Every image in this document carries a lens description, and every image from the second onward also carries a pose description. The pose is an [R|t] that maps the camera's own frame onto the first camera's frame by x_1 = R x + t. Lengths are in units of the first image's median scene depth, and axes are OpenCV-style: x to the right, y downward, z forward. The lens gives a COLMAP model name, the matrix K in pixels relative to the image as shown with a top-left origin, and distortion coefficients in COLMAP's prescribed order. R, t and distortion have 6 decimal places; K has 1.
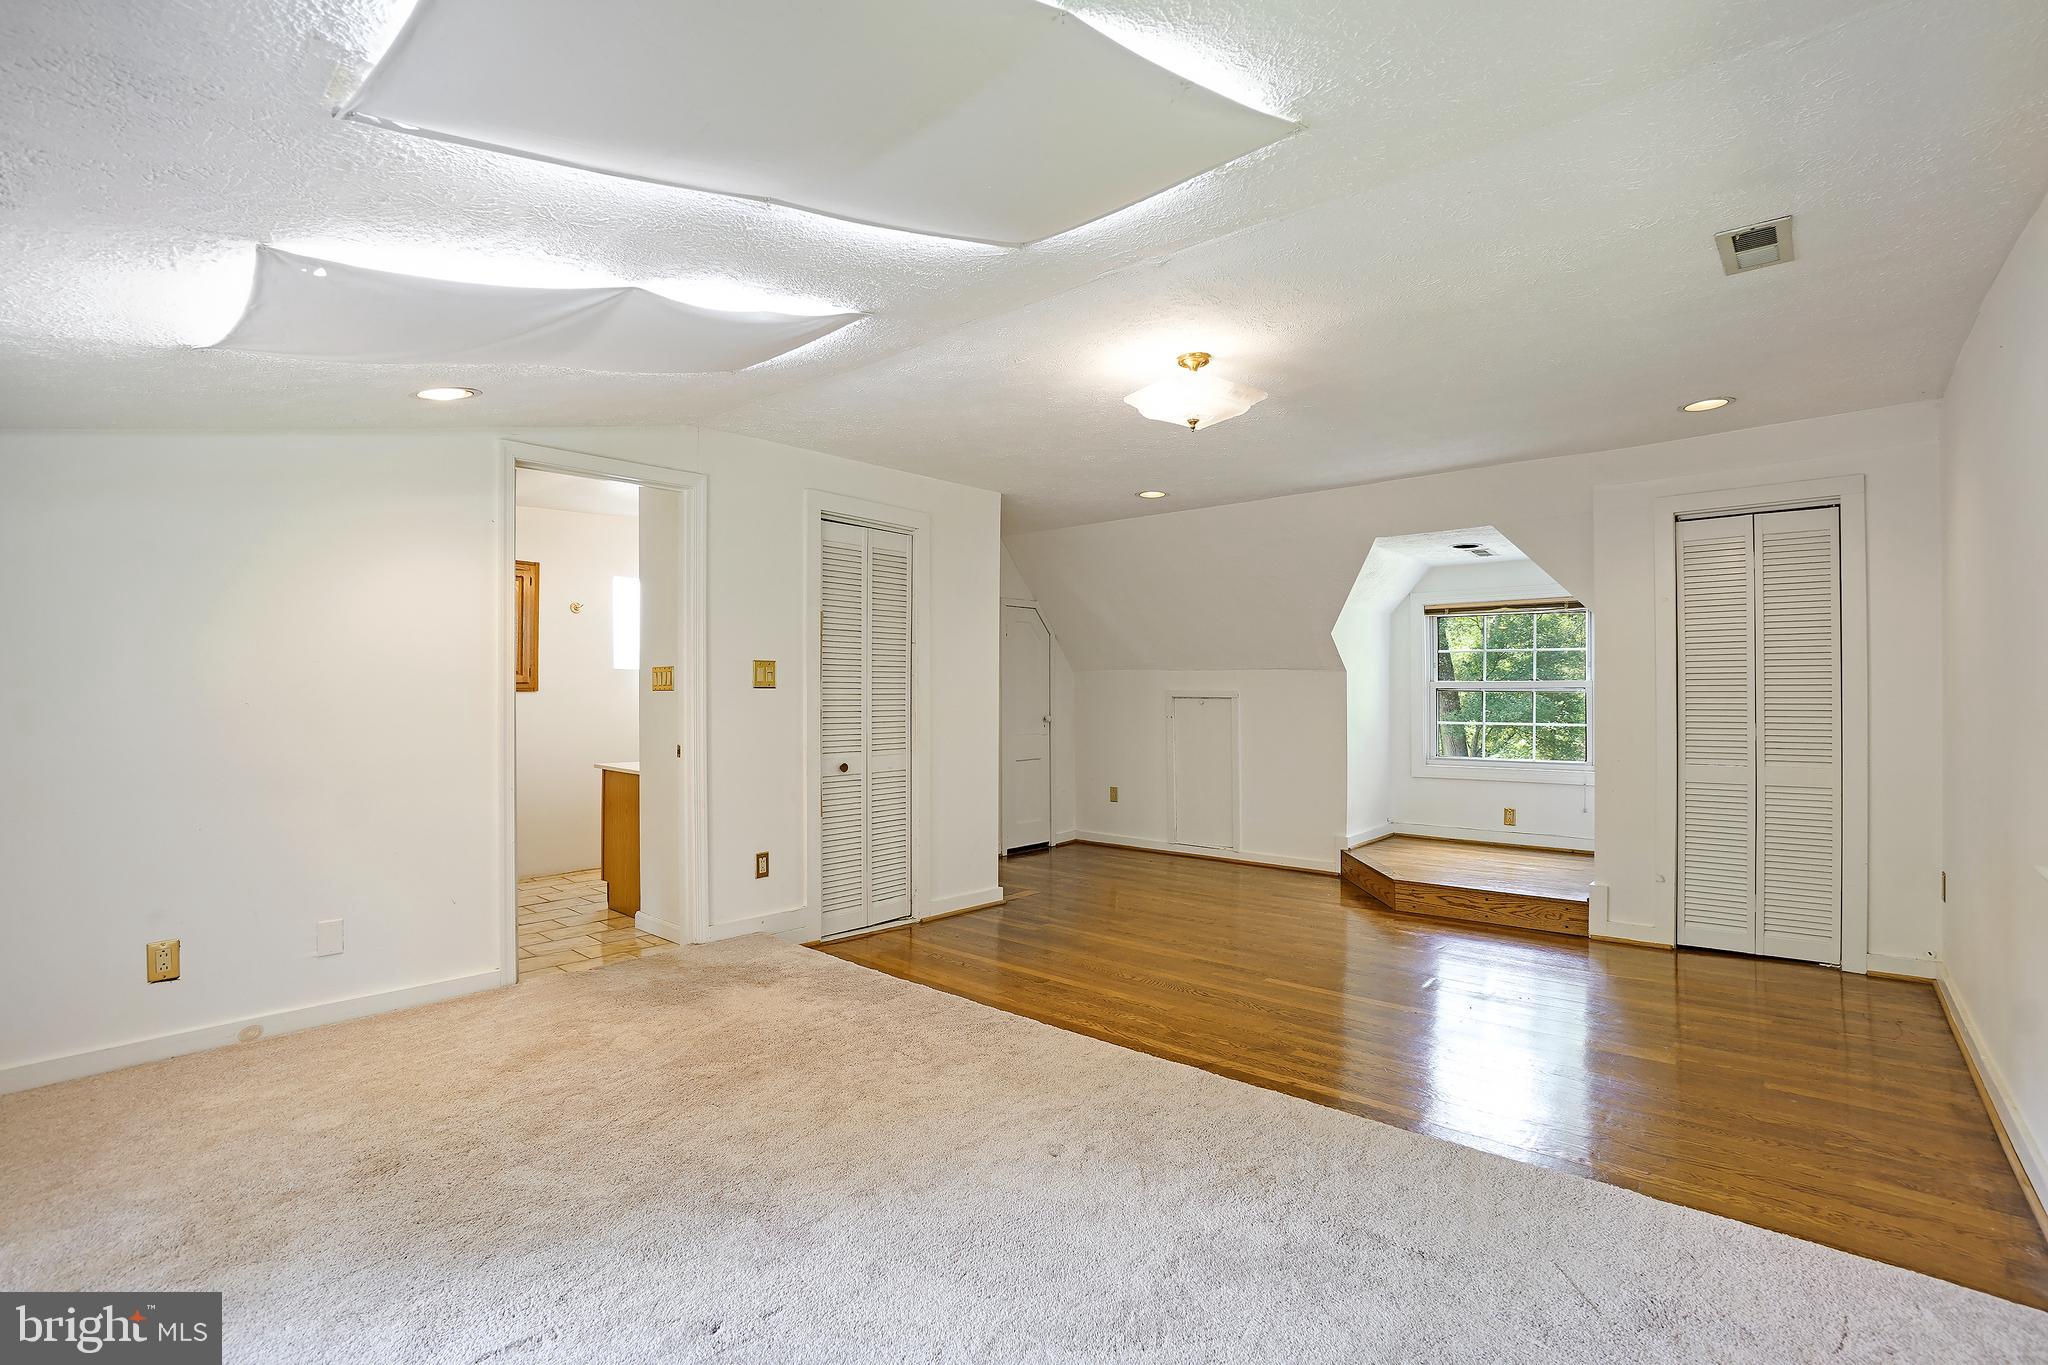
lens RADIAL K [[924.3, 0, 1043.0], [0, 924.3, 685.4], [0, 0, 1]] dist [-0.034162, 0.005107]
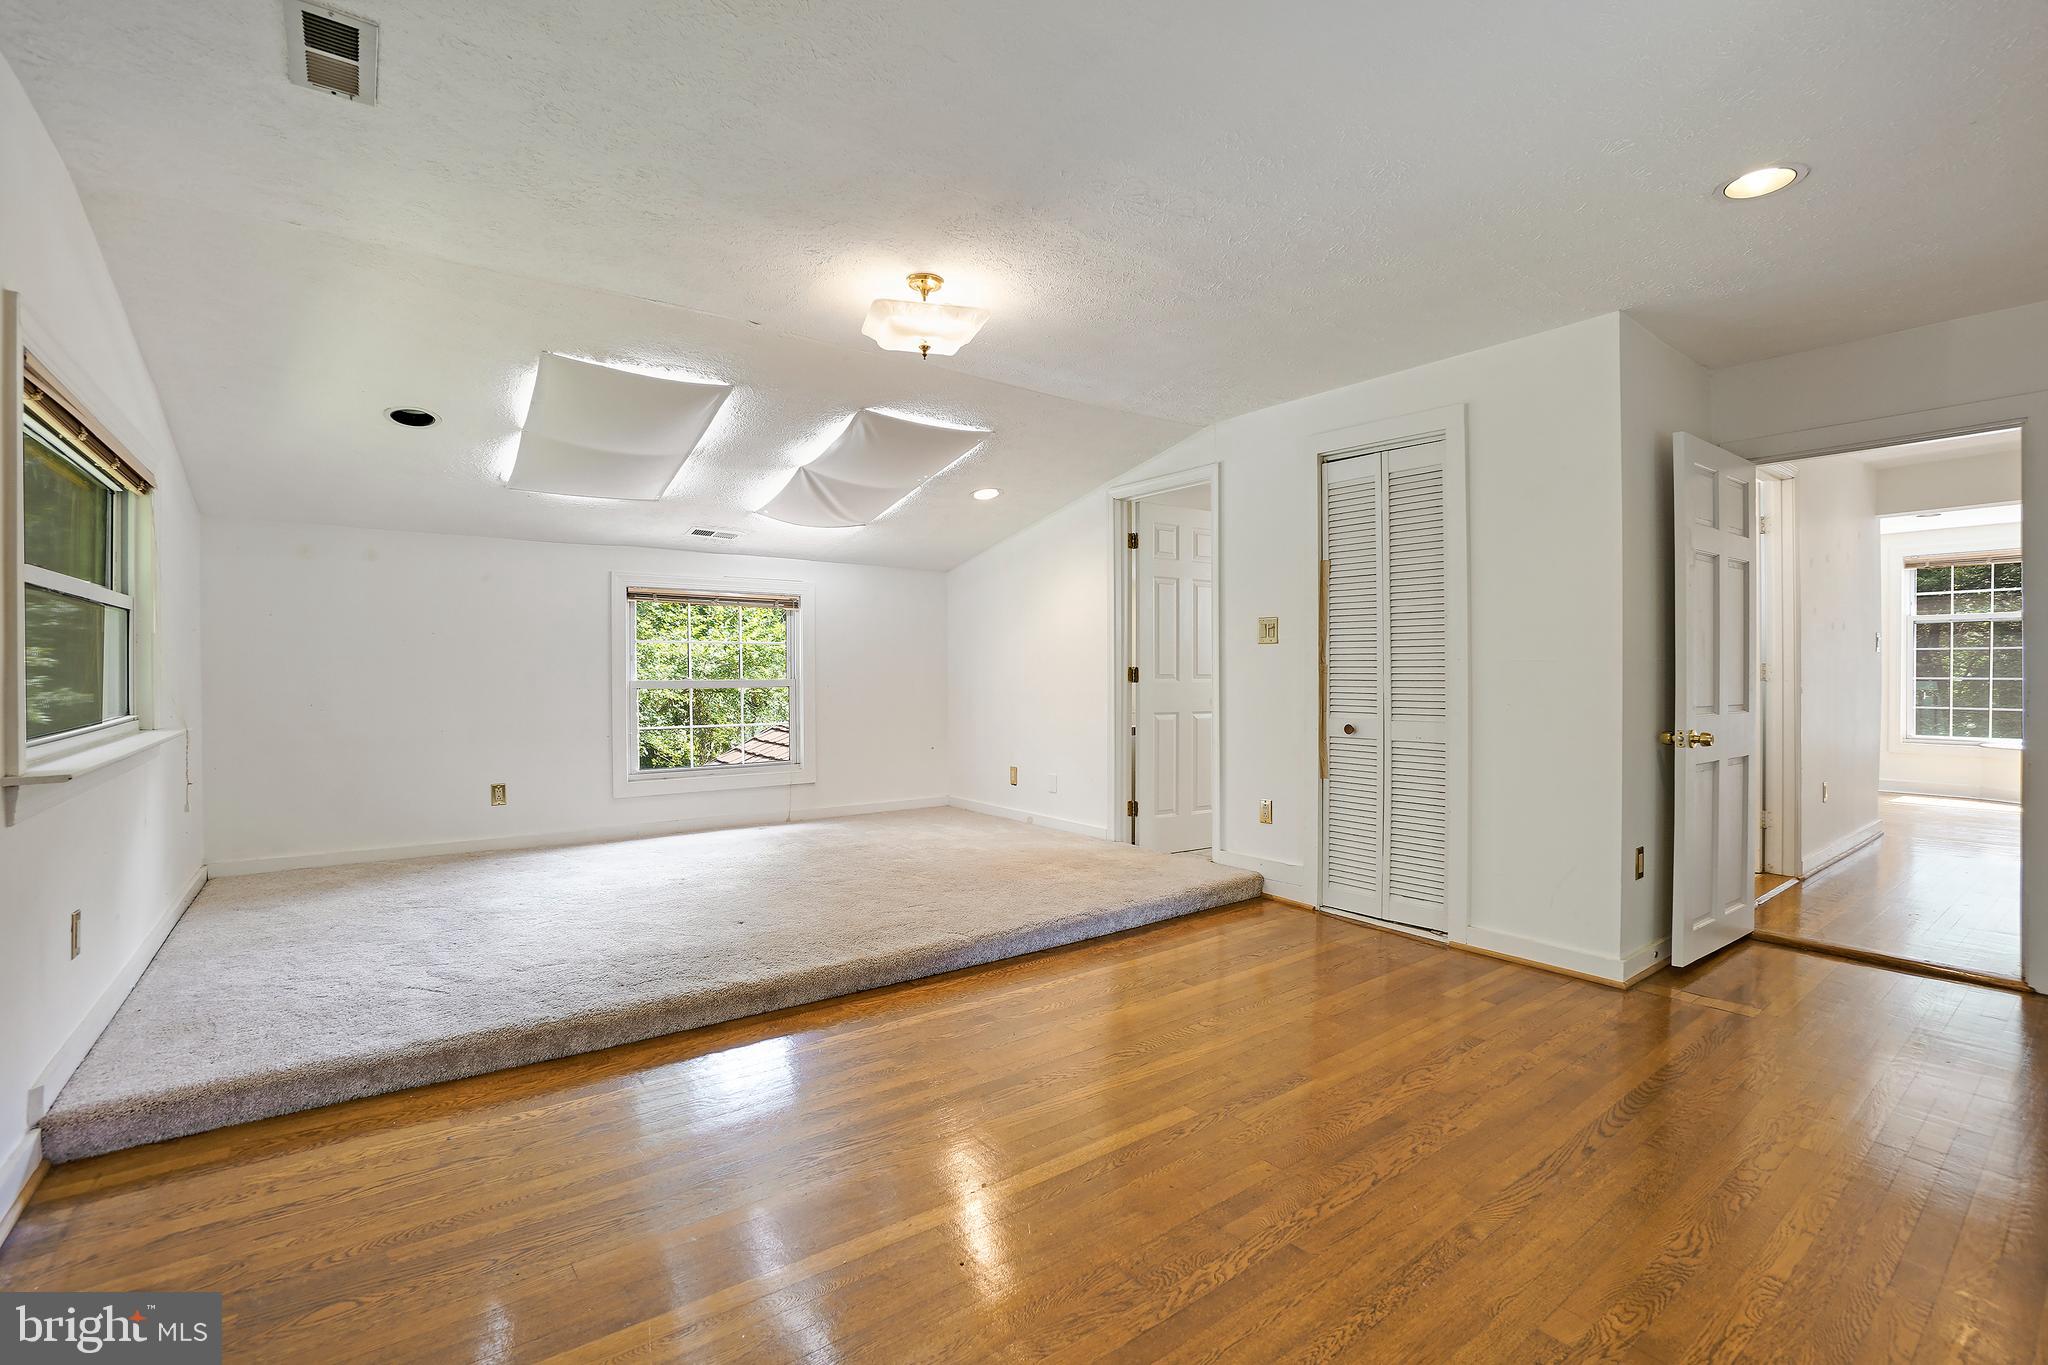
lens RADIAL K [[924.3, 0, 1045.2], [0, 924.3, 680.9], [0, 0, 1]] dist [-0.034162, 0.005107]
pose [[-0.204637, 0.006319, -0.978818, 0.731233], [0.009256, 0.999947, 0.004520, 0.035211], [0.978794, -0.008135, -0.204684, 0.902573]]
